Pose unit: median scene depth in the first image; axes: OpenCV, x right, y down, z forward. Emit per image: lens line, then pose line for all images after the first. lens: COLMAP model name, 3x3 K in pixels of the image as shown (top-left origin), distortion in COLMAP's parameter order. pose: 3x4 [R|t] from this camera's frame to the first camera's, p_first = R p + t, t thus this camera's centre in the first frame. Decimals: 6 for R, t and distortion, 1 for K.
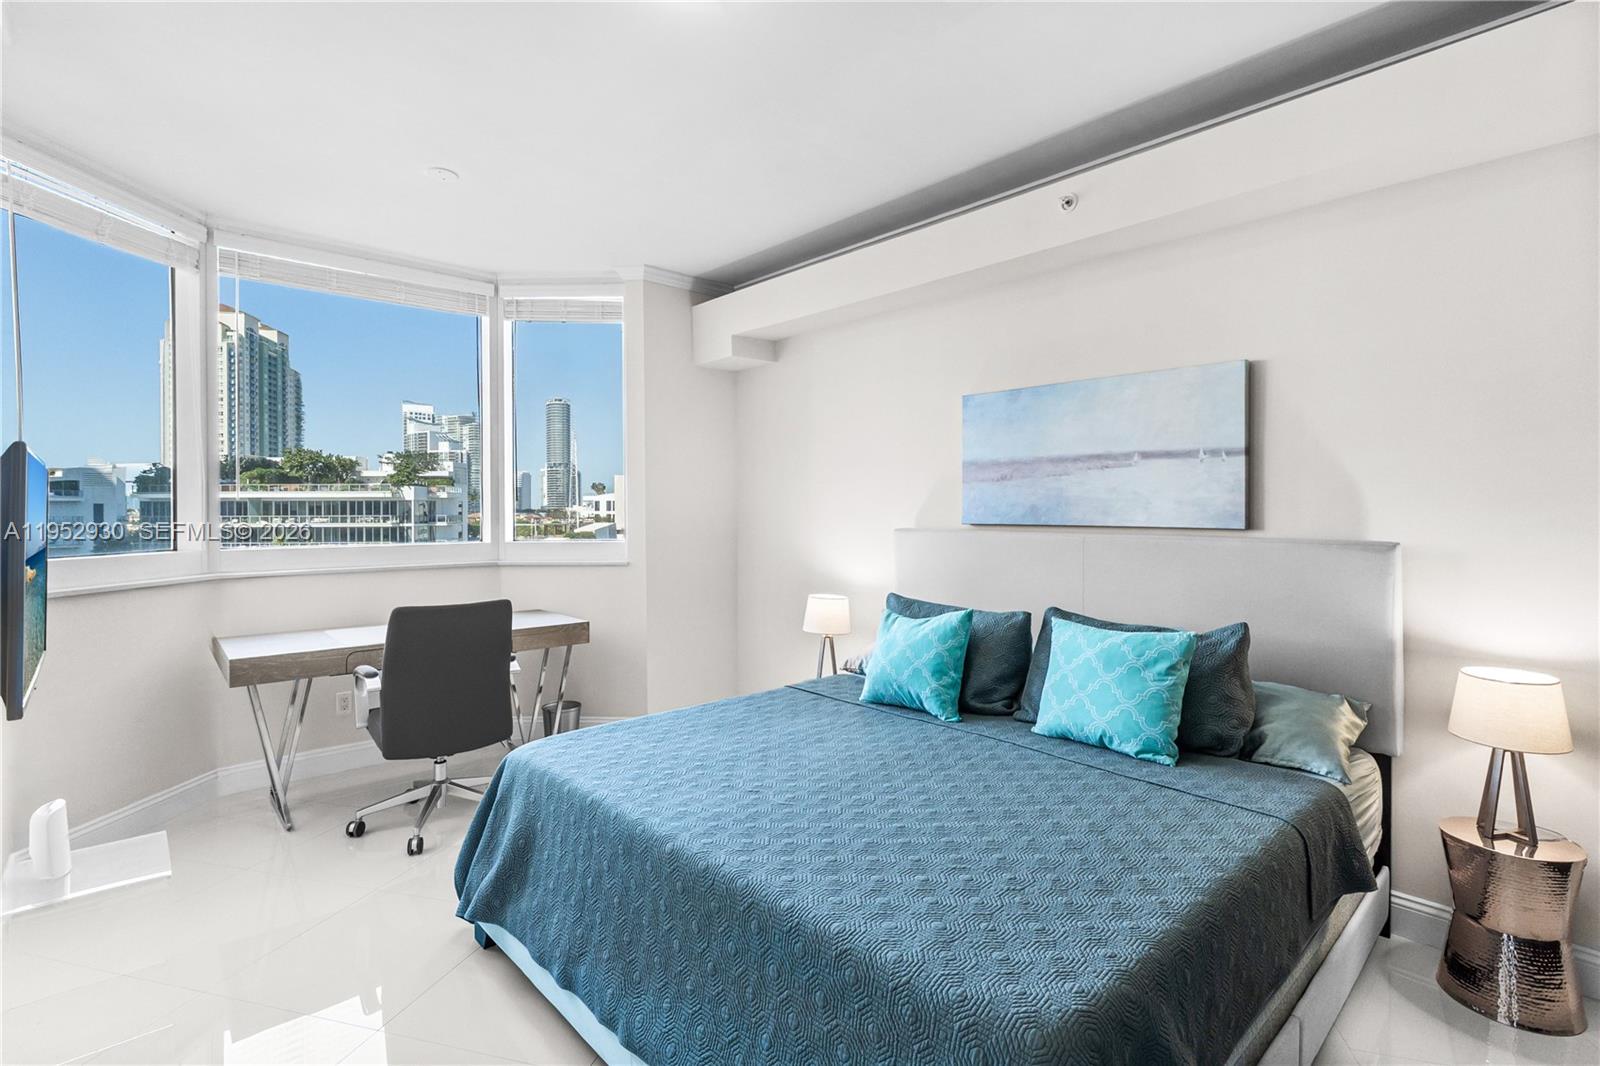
lens RADIAL K [[760.7, 0, 802.8], [0, 760.7, 514.9], [0, 0, 1]] dist [0.000097, 0.000059]
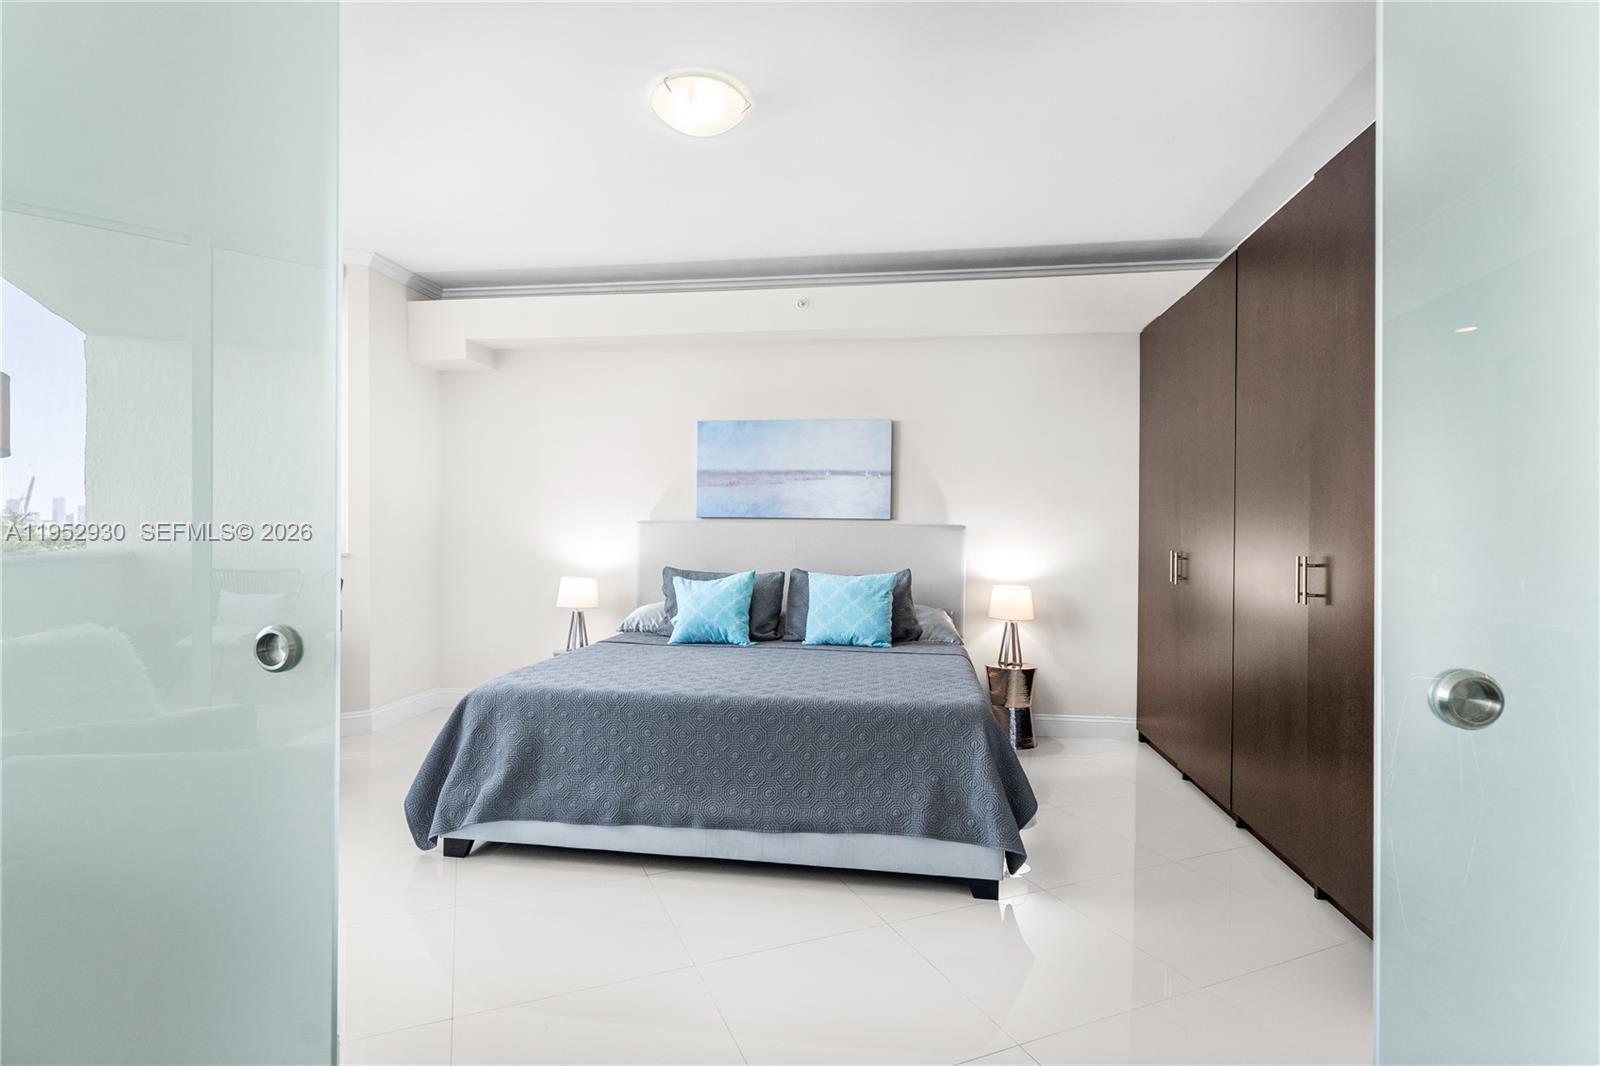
lens RADIAL K [[770.8, 0, 793.2], [0, 770.8, 538.8], [0, 0, 1]] dist [-0.002356, -0.000499]
pose [[0.777761, 0.009830, 0.628484, -0.652194], [-0.008102, 0.999951, -0.005614, 0.071845], [-0.628508, -0.000726, 0.777802, -0.197077]]
